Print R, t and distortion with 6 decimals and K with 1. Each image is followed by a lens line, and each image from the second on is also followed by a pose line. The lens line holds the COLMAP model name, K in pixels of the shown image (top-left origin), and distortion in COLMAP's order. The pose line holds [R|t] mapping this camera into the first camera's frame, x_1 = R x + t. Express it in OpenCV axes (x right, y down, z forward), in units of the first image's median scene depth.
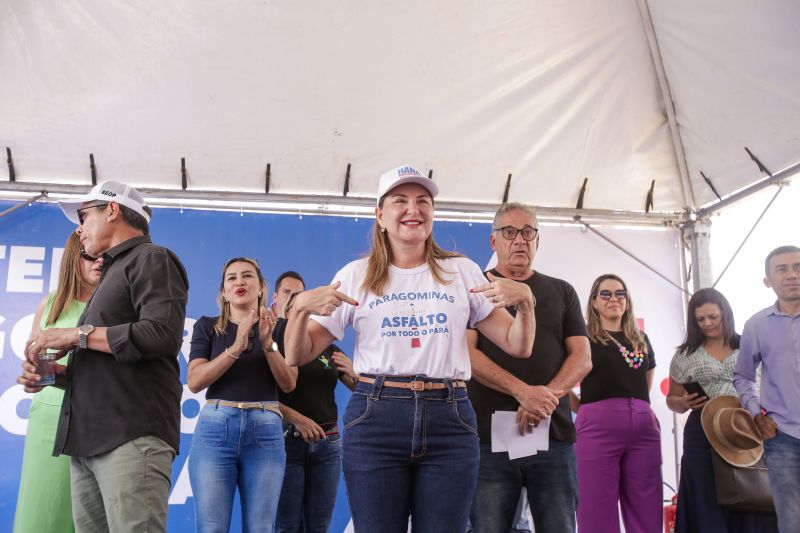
lens RADIAL K [[782.5, 0, 415.8], [0, 782.5, 259.7], [0, 0, 1]] dist [0.036597, 0.000000]
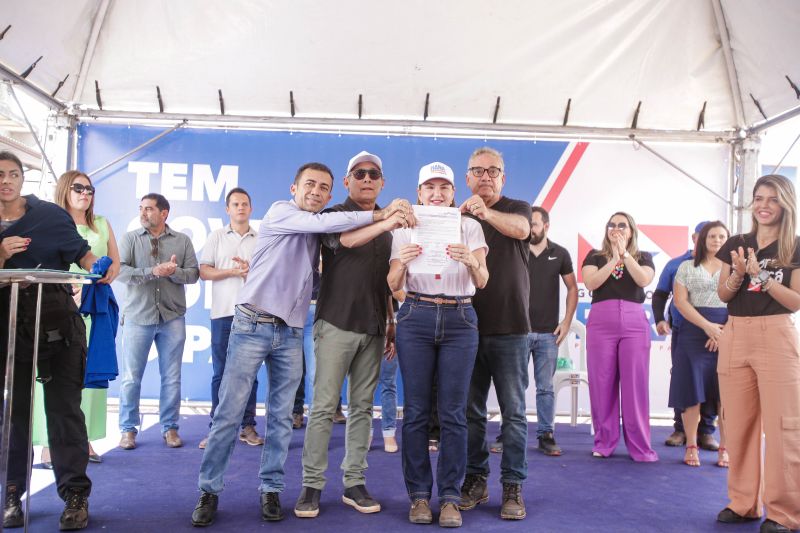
lens RADIAL K [[782.5, 0, 401.7], [0, 782.5, 268.8], [0, 0, 1]] dist [0.036597, 0.000000]
pose [[0.988816, 0.025872, -0.146878, 0.052423], [-0.001357, 0.986358, 0.164606, -0.053487], [0.149133, -0.162566, 0.975362, -0.183841]]
